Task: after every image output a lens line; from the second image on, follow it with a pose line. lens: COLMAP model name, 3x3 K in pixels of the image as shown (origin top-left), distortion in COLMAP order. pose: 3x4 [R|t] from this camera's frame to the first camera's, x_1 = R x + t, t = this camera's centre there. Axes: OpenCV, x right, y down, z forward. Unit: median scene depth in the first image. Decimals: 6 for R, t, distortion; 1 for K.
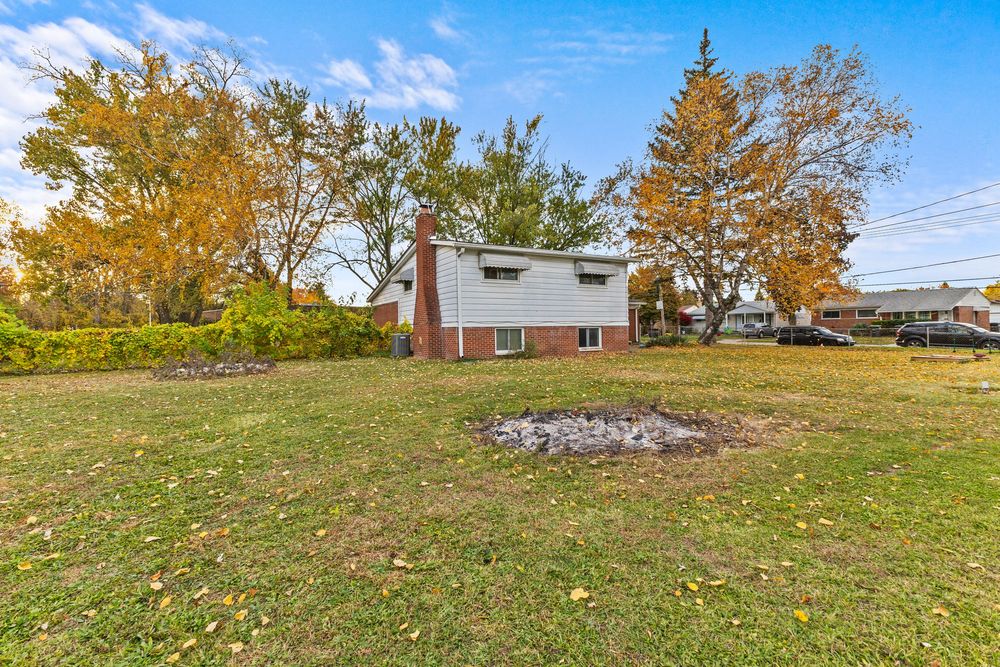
lens RADIAL K [[434.2, 0, 500.0], [0, 434.2, 333.5], [0, 0, 1]] dist [-0.000056, 0.000112]
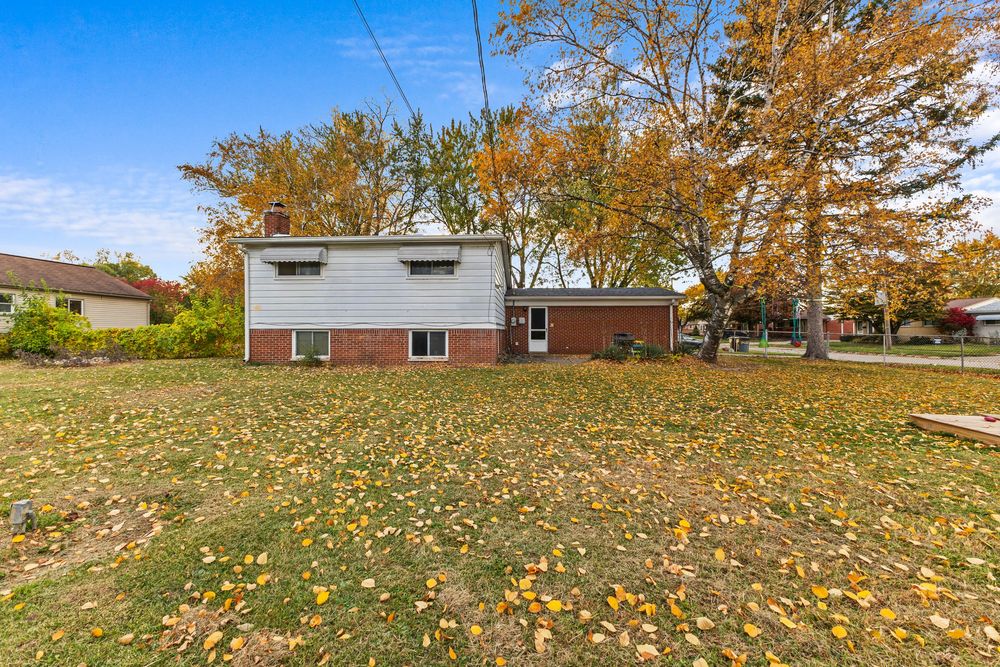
lens RADIAL K [[432.2, 0, 502.6], [0, 432.2, 328.9], [0, 0, 1]] dist [-0.001973, -0.000153]
pose [[0.838264, 0.010487, -0.545164, 0.734702], [-0.016978, 0.999832, -0.006873, -0.014023], [0.545000, 0.015017, 0.838301, 0.430382]]
